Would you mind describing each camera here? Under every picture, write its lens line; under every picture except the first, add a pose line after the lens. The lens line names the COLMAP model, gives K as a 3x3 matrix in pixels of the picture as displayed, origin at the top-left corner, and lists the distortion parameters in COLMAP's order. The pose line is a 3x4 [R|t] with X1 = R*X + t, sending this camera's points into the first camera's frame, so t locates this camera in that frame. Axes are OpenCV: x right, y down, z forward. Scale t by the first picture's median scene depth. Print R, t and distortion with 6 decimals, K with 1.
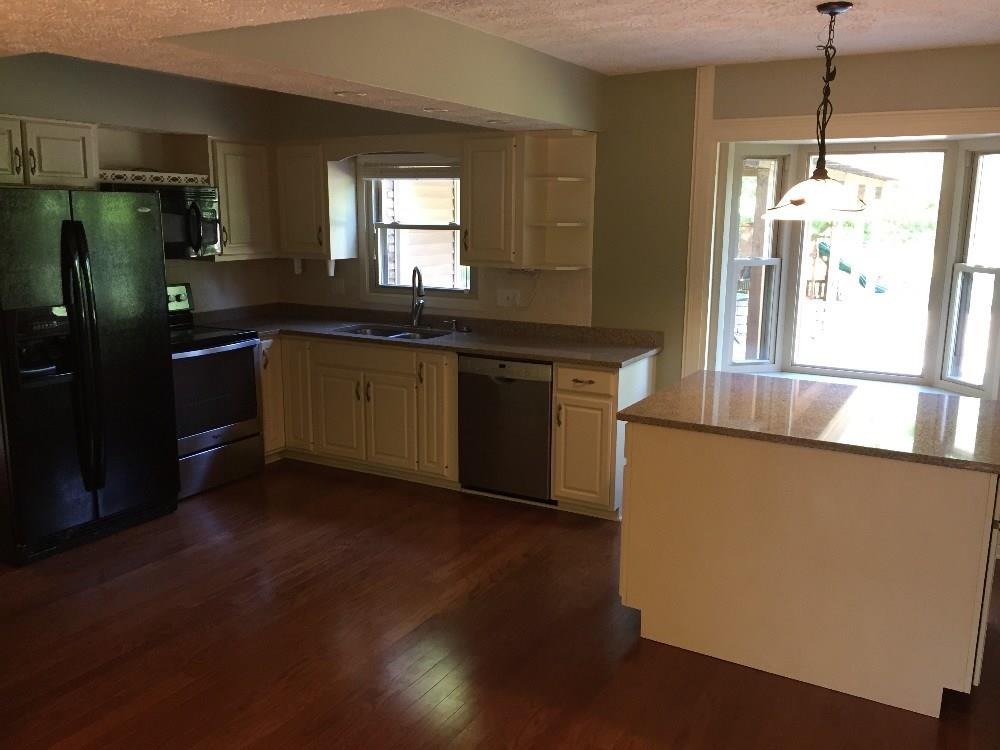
lens RADIAL K [[858.6, 0, 500.0], [0, 858.6, 375.0], [0, 0, 1]] dist [0.089569, -0.134524]
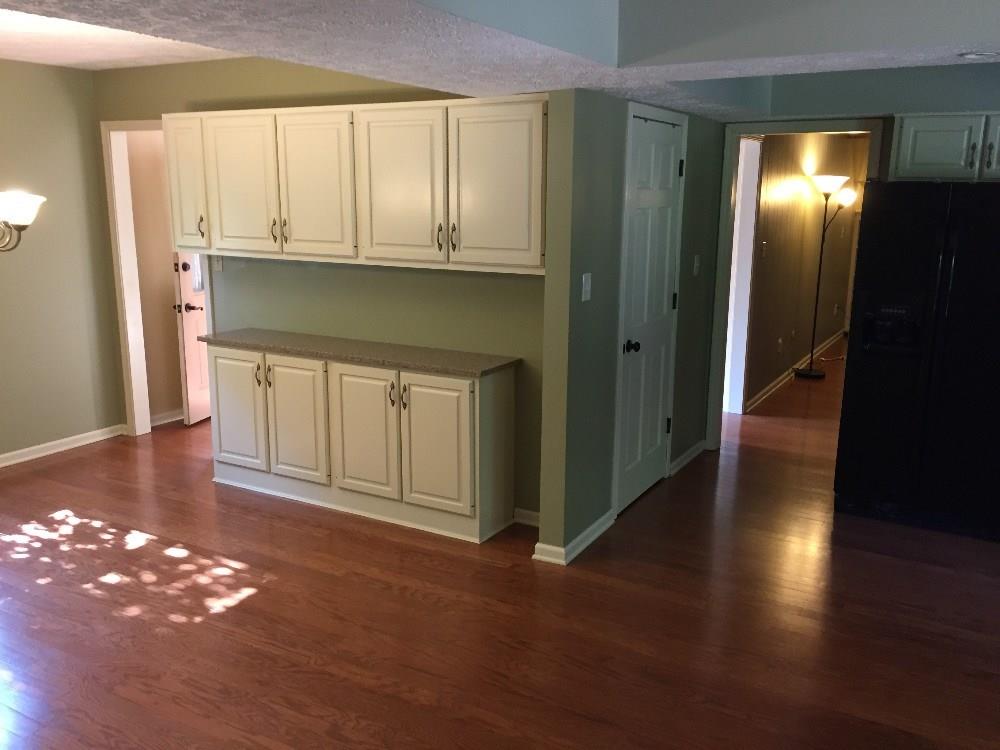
lens RADIAL K [[843.5, 0, 502.6], [0, 843.5, 365.8], [0, 0, 1]] dist [0.081218, -0.120499]
pose [[-0.001029, 0.192693, -0.981259, 0.404301], [-0.200971, 0.961199, 0.188965, -0.069836], [0.979597, 0.197398, 0.037737, 0.380293]]
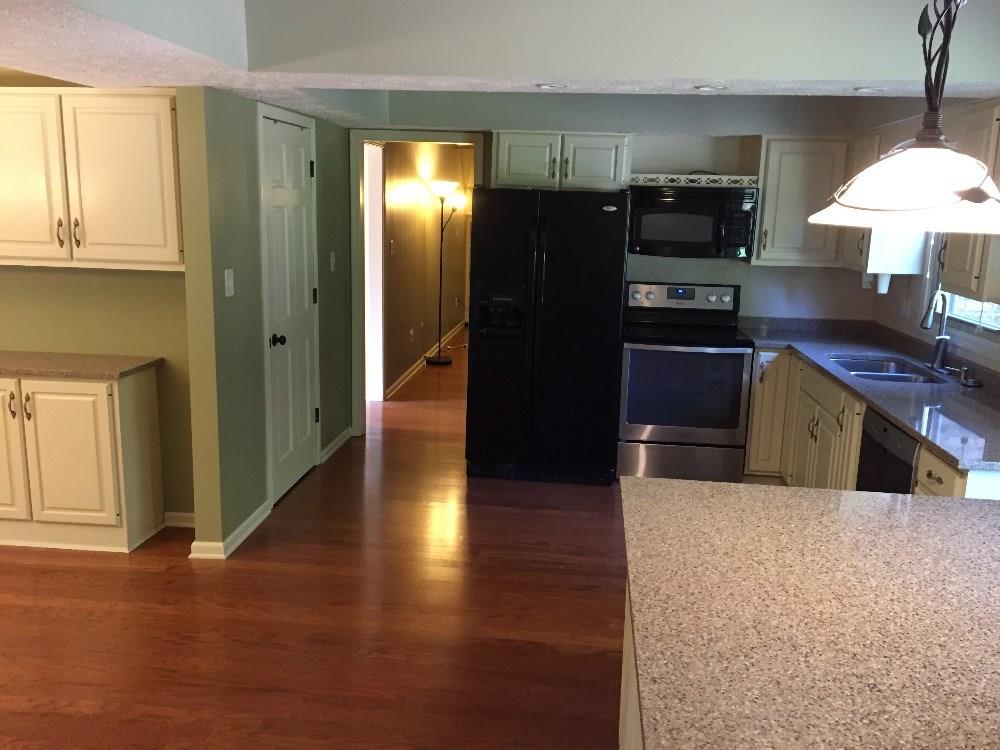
lens RADIAL K [[858.6, 0, 500.0], [0, 858.6, 375.0], [0, 0, 1]] dist [0.089569, -0.134524]
pose [[0.410629, 0.184530, -0.892935, 0.466303], [-0.199488, 0.973763, 0.109496, -0.063476], [0.889713, 0.133168, 0.436667, 0.355743]]
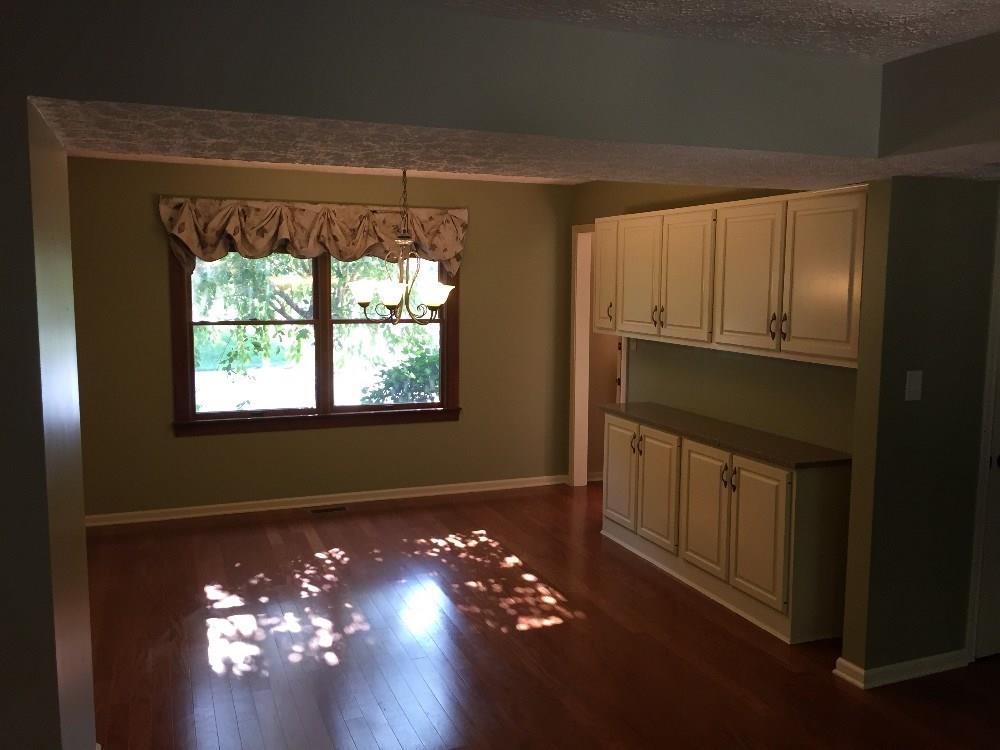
lens RADIAL K [[858.6, 0, 500.0], [0, 858.6, 375.0], [0, 0, 1]] dist [0.089569, -0.134524]
pose [[-0.631897, 0.075084, -0.771407, 0.406008], [-0.164884, 0.959490, 0.228455, -0.122961], [0.757311, 0.271552, -0.593919, 0.625847]]
